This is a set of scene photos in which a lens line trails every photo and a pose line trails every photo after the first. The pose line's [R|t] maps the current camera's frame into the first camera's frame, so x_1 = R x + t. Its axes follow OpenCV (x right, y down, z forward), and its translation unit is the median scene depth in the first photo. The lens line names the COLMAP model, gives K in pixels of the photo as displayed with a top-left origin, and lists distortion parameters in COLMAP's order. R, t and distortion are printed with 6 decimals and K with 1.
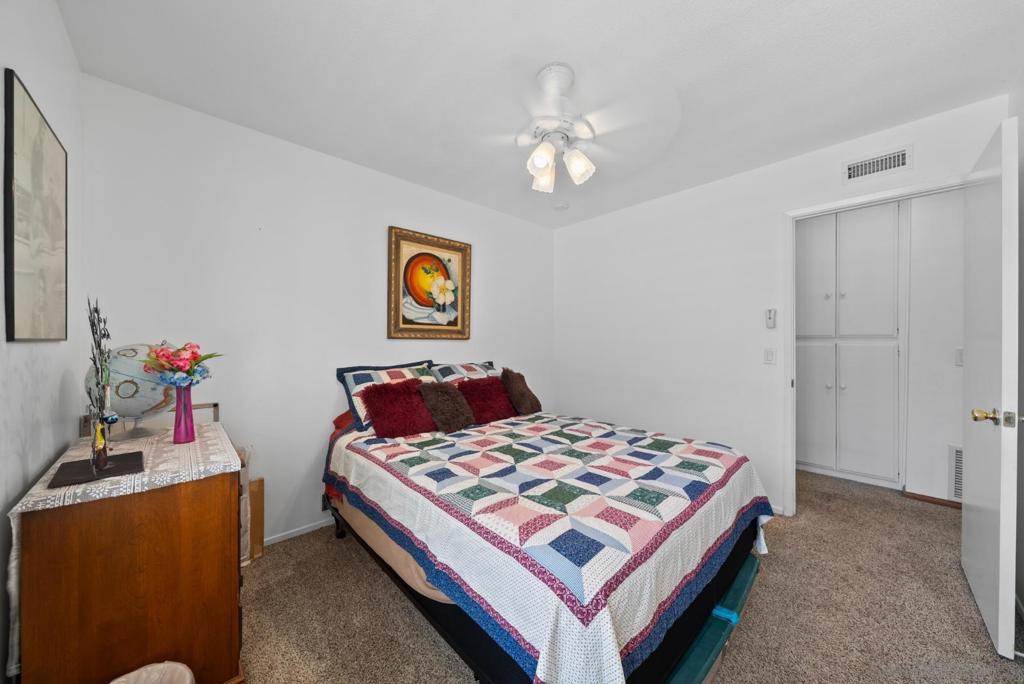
lens RADIAL K [[353.8, 0, 510.3], [0, 353.8, 341.7], [0, 0, 1]] dist [-0.004531, 0.000097]
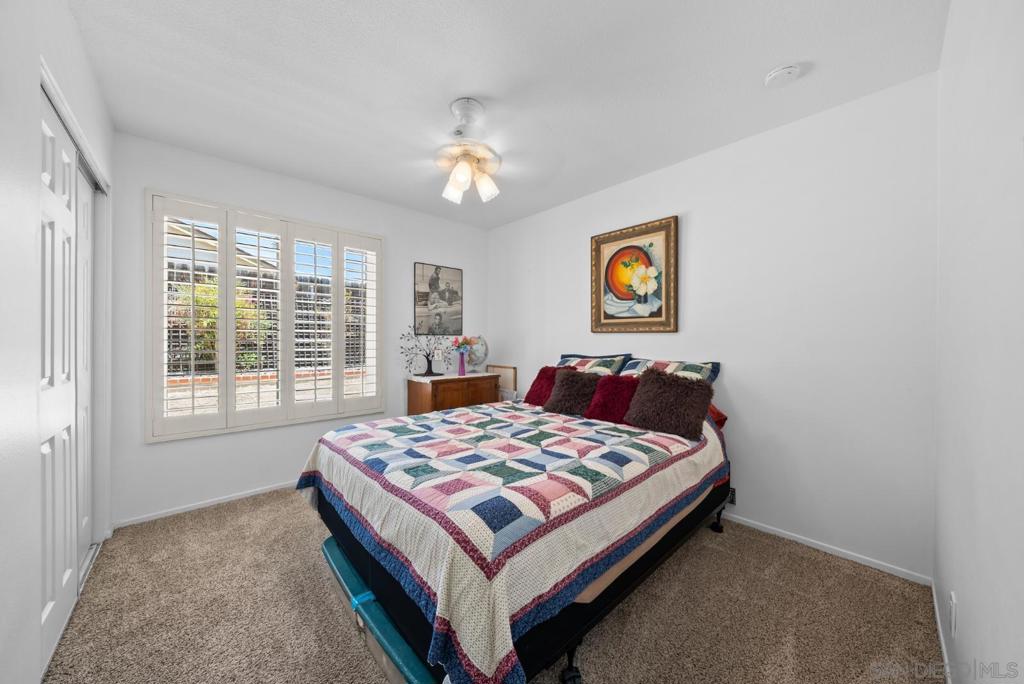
lens RADIAL K [[353.8, 0, 510.3], [0, 353.8, 341.7], [0, 0, 1]] dist [-0.004531, 0.000097]
pose [[-0.013084, 0.005968, -0.999897, 0.763665], [-0.007069, 0.999957, 0.006060, 0.014752], [0.999889, 0.007147, -0.013041, 0.678450]]
